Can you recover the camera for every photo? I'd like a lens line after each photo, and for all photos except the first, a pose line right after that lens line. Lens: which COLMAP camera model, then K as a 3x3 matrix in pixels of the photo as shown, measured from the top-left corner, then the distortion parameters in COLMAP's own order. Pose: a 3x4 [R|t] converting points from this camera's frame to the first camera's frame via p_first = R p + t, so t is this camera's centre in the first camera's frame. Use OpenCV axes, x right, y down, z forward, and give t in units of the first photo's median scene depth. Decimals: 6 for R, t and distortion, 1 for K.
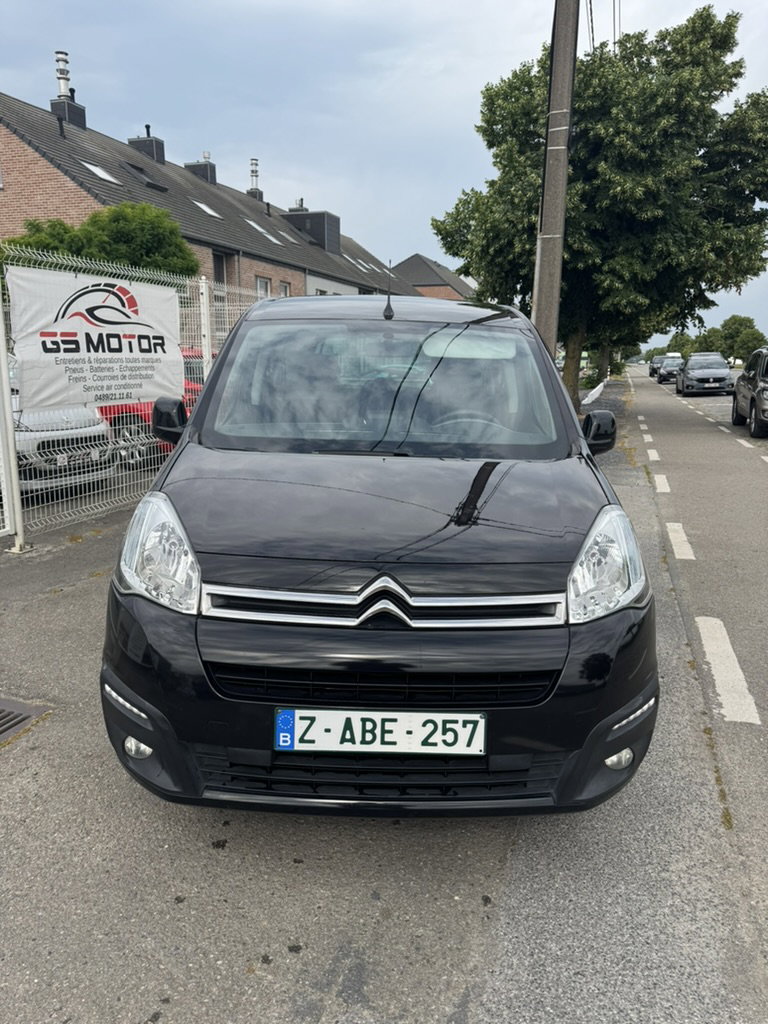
lens RADIAL K [[730.5, 0, 400.0], [0, 730.5, 515.7], [0, 0, 1]] dist [0.001352, -0.005853]
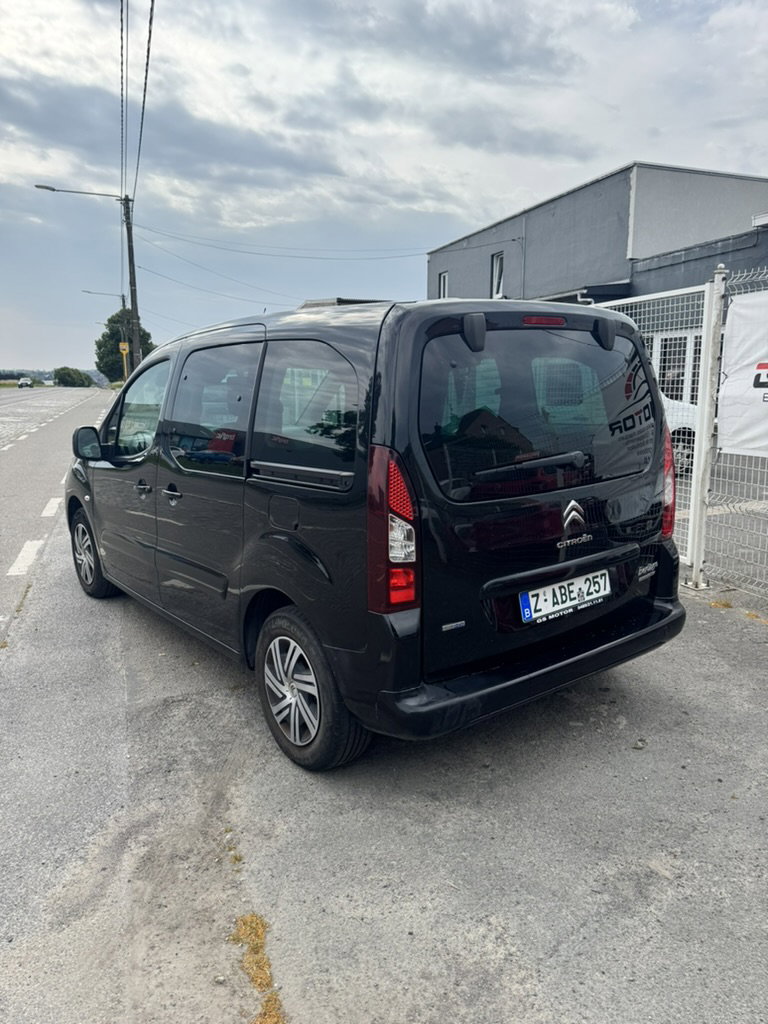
lens RADIAL K [[727.1, 0, 384.0], [0, 727.1, 512.0], [0, 0, 1]] dist [0.030566, -0.040189]
pose [[-0.807867, 0.092159, -0.582114, 0.317133], [-0.136622, 0.931510, 0.337081, -0.261599], [0.573310, 0.351846, -0.739946, 1.187187]]
